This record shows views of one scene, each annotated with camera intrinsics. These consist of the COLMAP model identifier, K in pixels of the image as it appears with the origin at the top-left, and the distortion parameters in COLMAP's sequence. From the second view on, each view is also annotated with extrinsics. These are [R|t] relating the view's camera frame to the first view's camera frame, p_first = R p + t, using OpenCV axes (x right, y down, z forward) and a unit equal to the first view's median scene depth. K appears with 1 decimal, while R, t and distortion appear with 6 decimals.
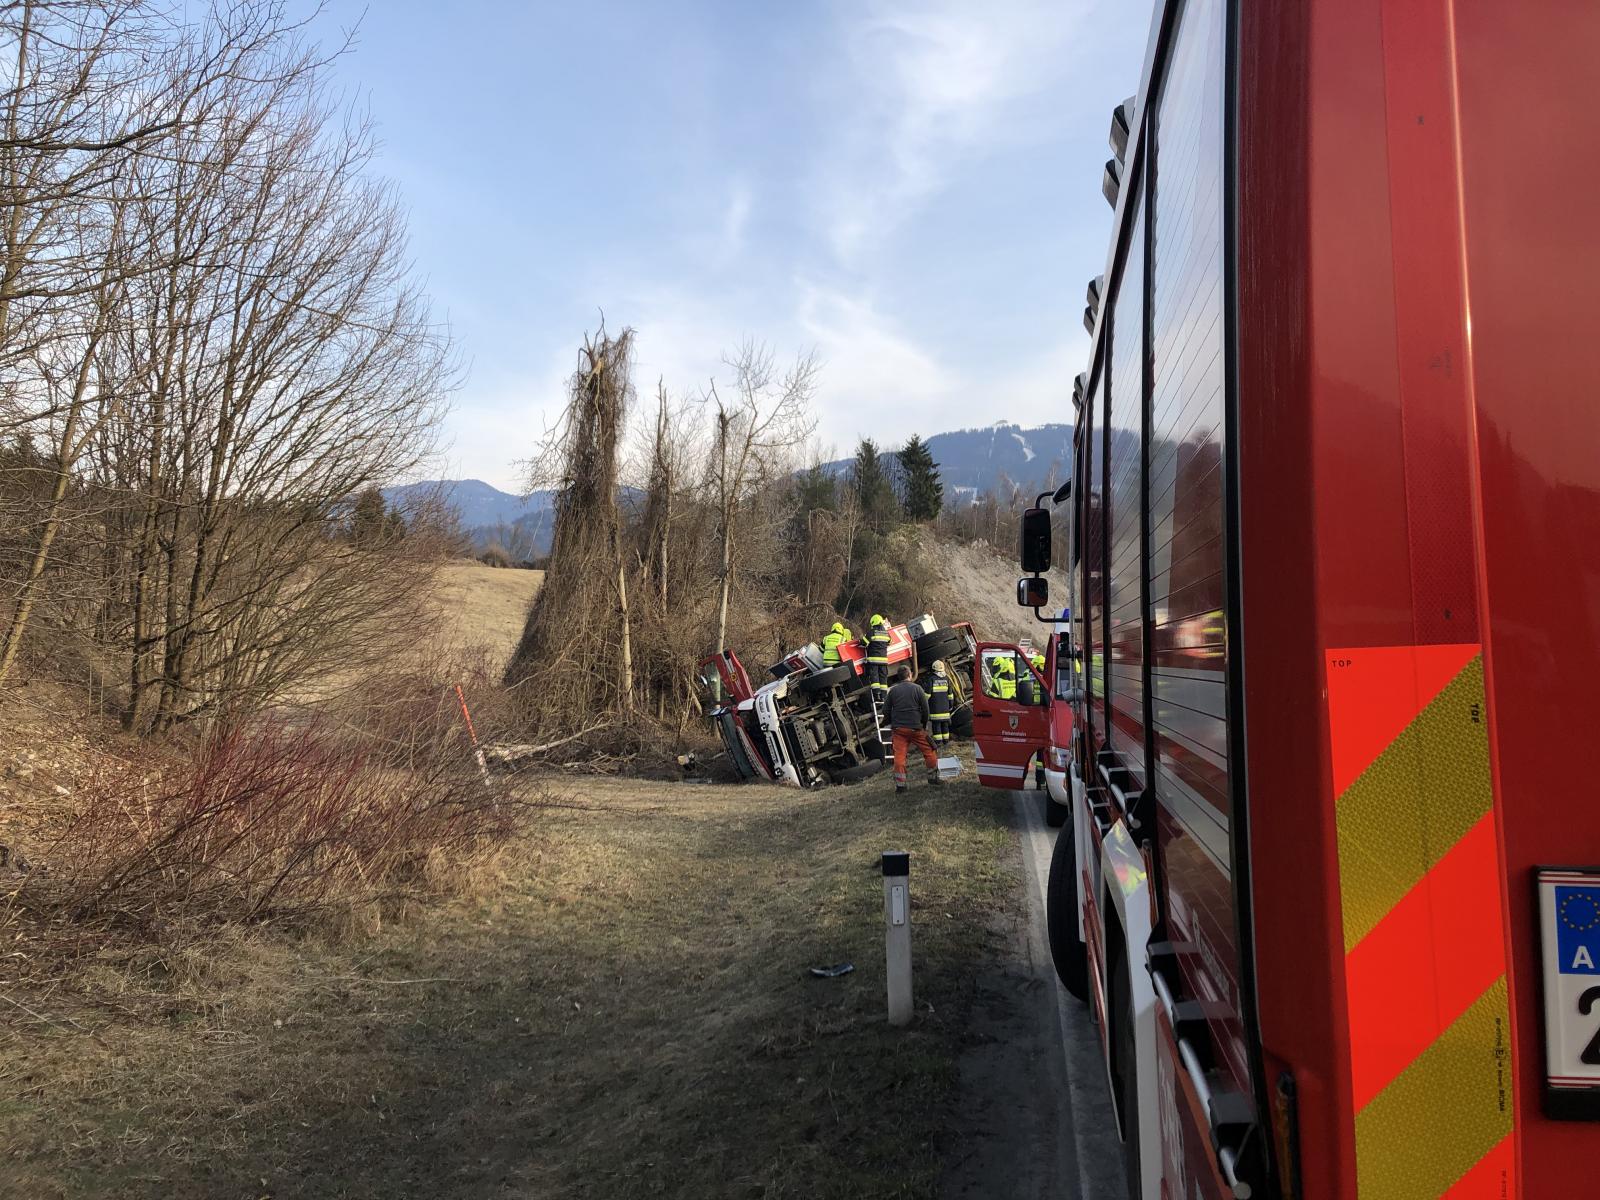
lens RADIAL K [[1181.8, 0, 800.0], [0, 1181.8, 600.0], [0, 0, 1]] dist [-0.000598, 0.001040]
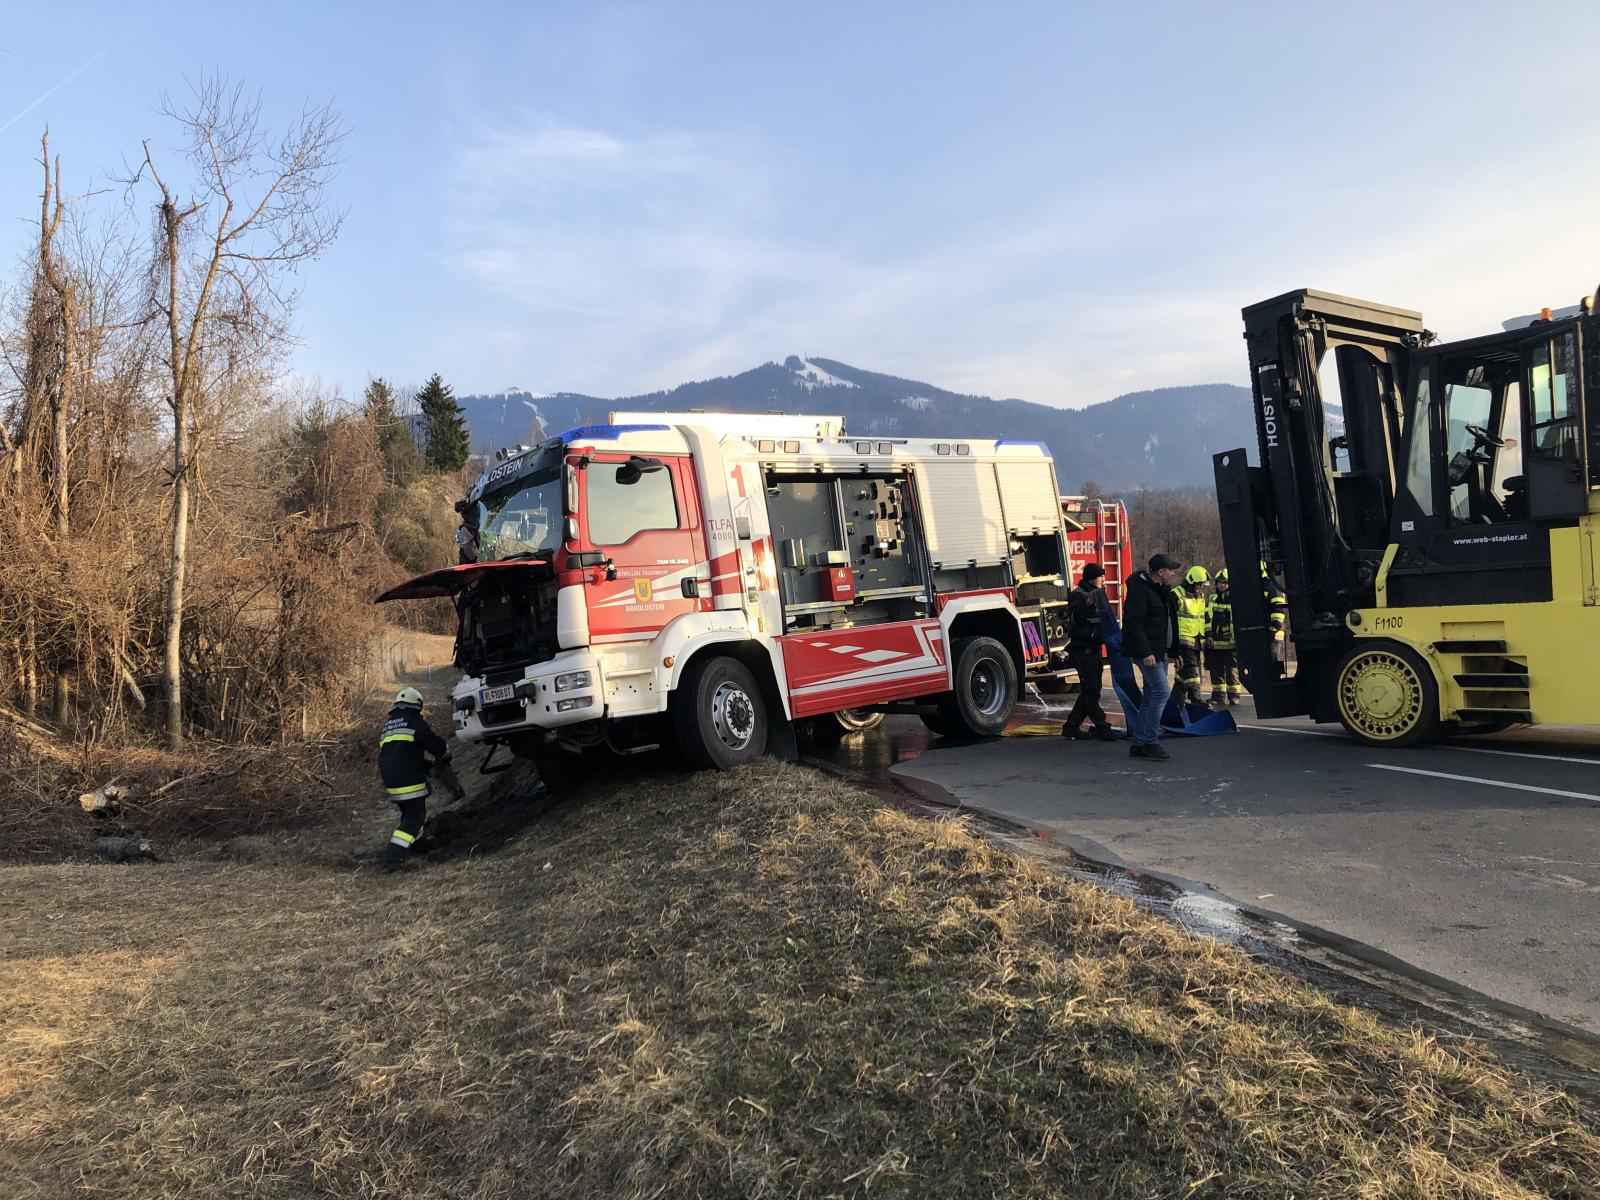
lens RADIAL K [[1181.8, 0, 800.0], [0, 1181.8, 600.0], [0, 0, 1]] dist [-0.000598, 0.001040]
pose [[0.920056, -0.030732, 0.390580, -0.011068], [0.020128, 0.999310, 0.031216, 0.030192], [-0.391270, -0.020859, 0.920040, 0.323404]]
